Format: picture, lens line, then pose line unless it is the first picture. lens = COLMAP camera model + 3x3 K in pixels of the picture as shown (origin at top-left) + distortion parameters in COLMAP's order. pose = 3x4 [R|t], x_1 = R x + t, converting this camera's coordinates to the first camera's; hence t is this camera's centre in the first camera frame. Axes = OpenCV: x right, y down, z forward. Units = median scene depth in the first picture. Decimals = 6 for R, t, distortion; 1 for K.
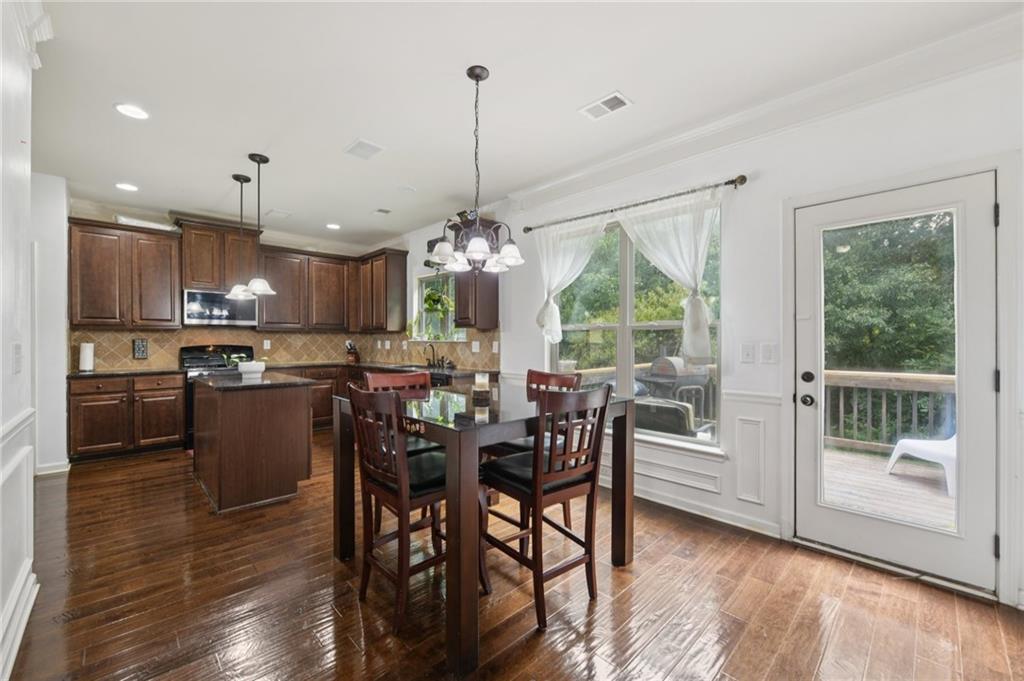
lens RADIAL K [[413.2, 0, 511.4], [0, 413.2, 340.7], [0, 0, 1]] dist [-0.006507, -0.000306]
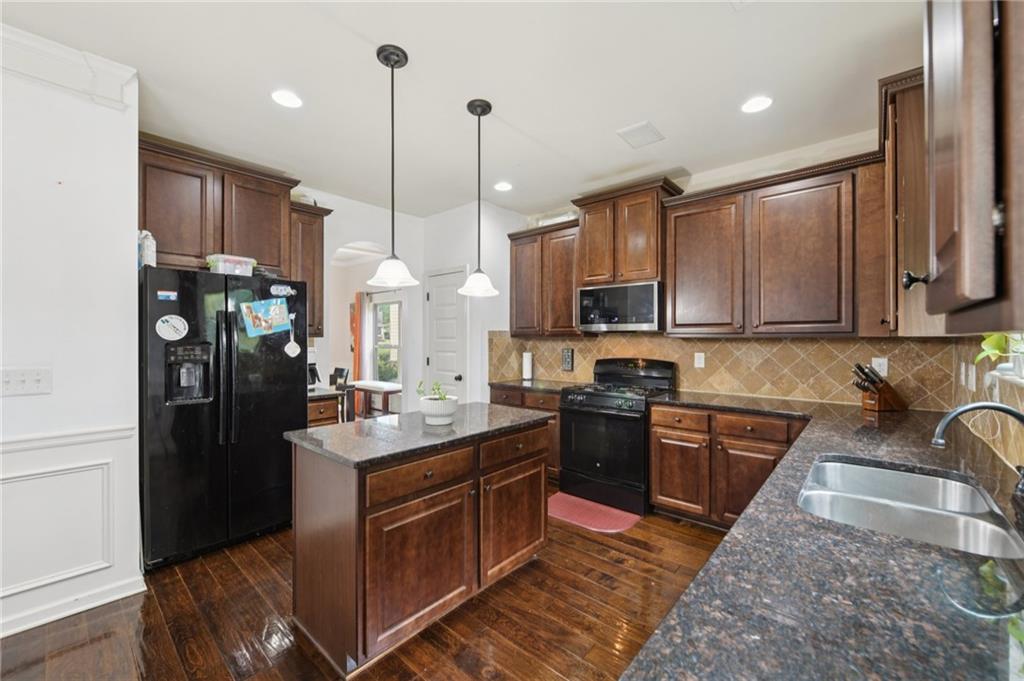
lens RADIAL K [[413.2, 0, 513.5], [0, 413.2, 343.5], [0, 0, 1]] dist [-0.006507, -0.000306]
pose [[0.078381, 0.012787, -0.996842, -0.005614], [-0.003105, 0.999916, 0.012582, -0.026471], [0.996919, 0.002109, 0.078414, 0.806491]]
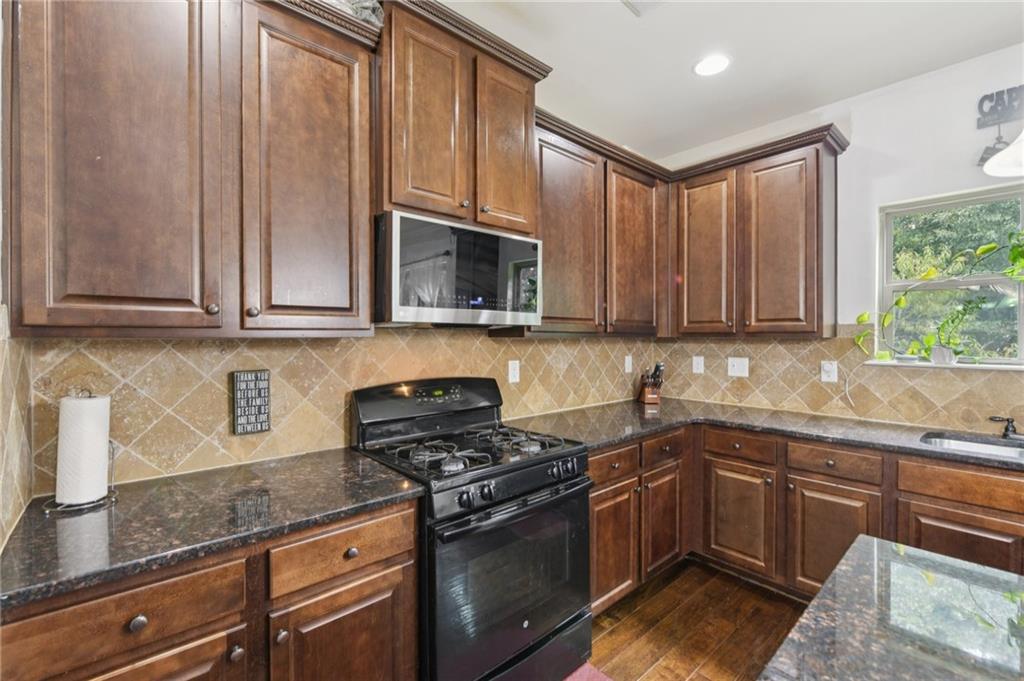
lens RADIAL K [[440.5, 0, 509.8], [0, 440.5, 336.1], [0, 0, 1]] dist [-0.008813, 0.000611]
pose [[0.998467, 0.001004, -0.055349, -0.682577], [-0.001123, 0.999997, -0.002113, -0.029554], [0.055346, 0.002172, 0.998465, 0.671249]]
